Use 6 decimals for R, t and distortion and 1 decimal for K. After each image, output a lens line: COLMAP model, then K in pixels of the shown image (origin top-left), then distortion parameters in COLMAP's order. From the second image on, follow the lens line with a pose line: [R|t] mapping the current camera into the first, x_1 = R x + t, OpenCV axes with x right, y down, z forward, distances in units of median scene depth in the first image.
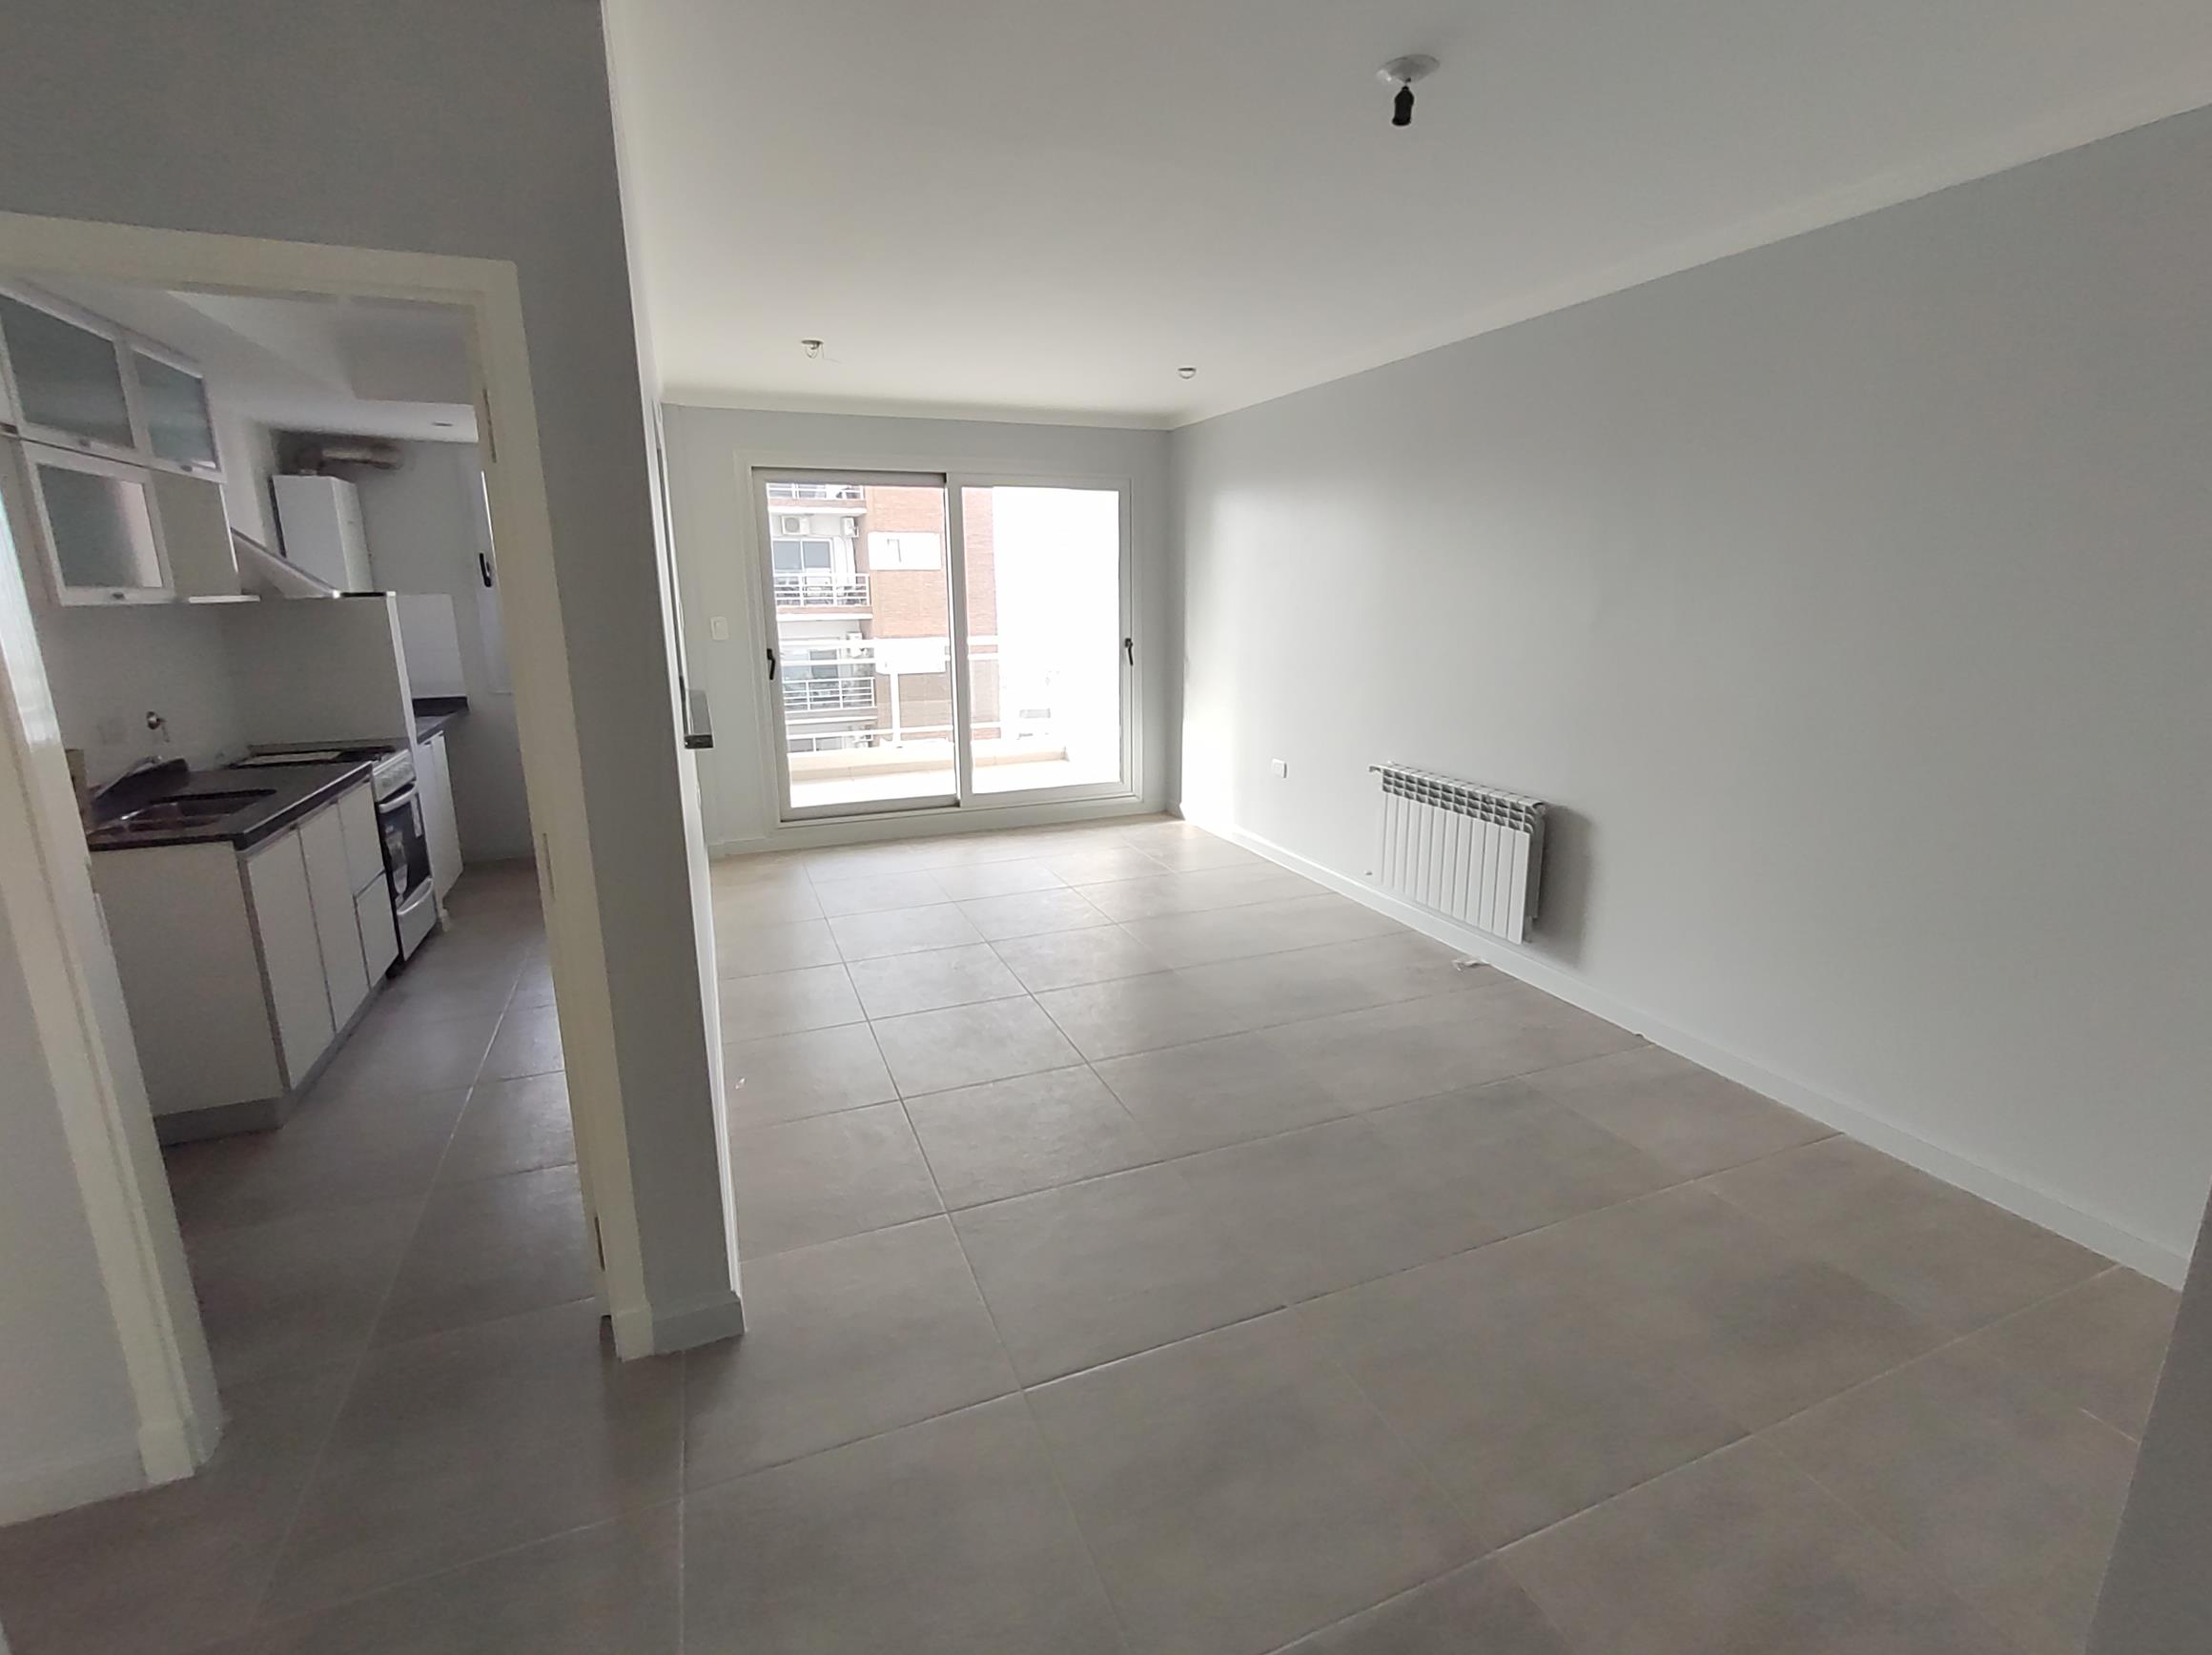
lens RADIAL K [[1011.2, 0, 1104.4], [0, 1011.2, 808.3], [0, 0, 1]] dist [-0.001922, 0.001497]
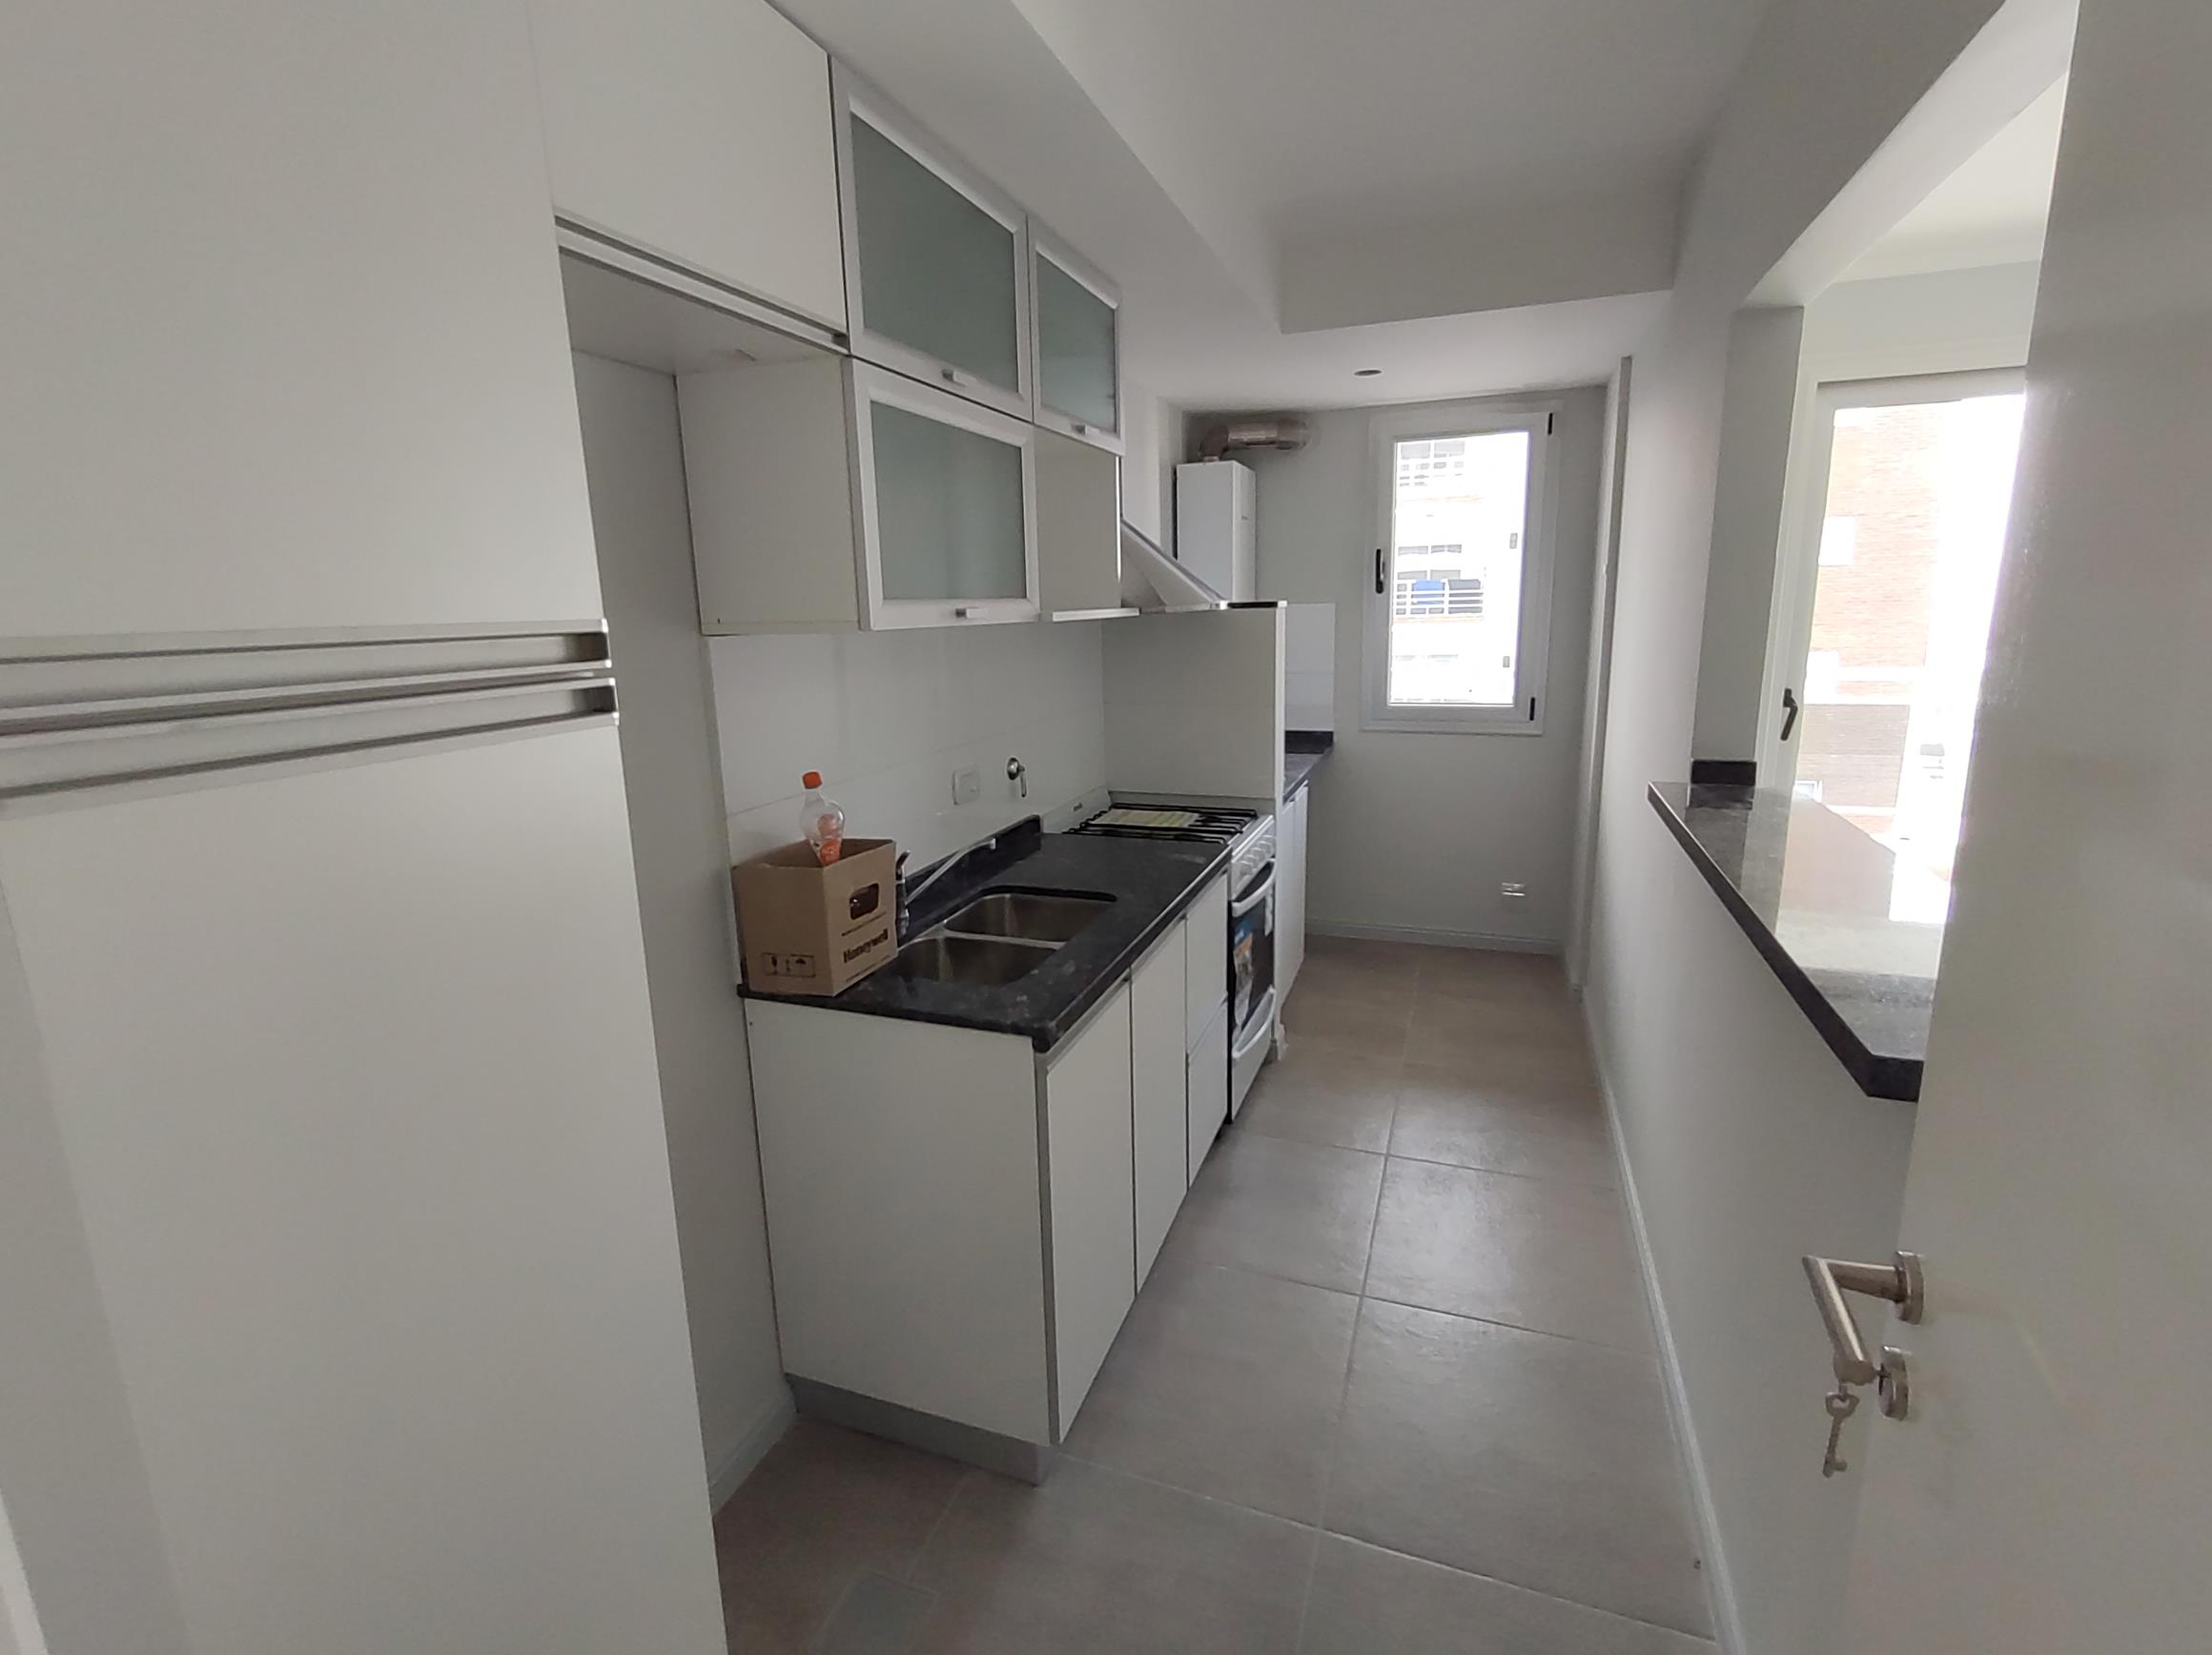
lens RADIAL K [[1011.2, 0, 1104.4], [0, 1011.2, 808.3], [0, 0, 1]] dist [-0.001922, 0.001497]
pose [[0.737741, 0.126189, -0.663185, -0.277839], [-0.128891, 0.990632, 0.045114, -0.076653], [0.662665, 0.052196, 0.747095, 0.351439]]
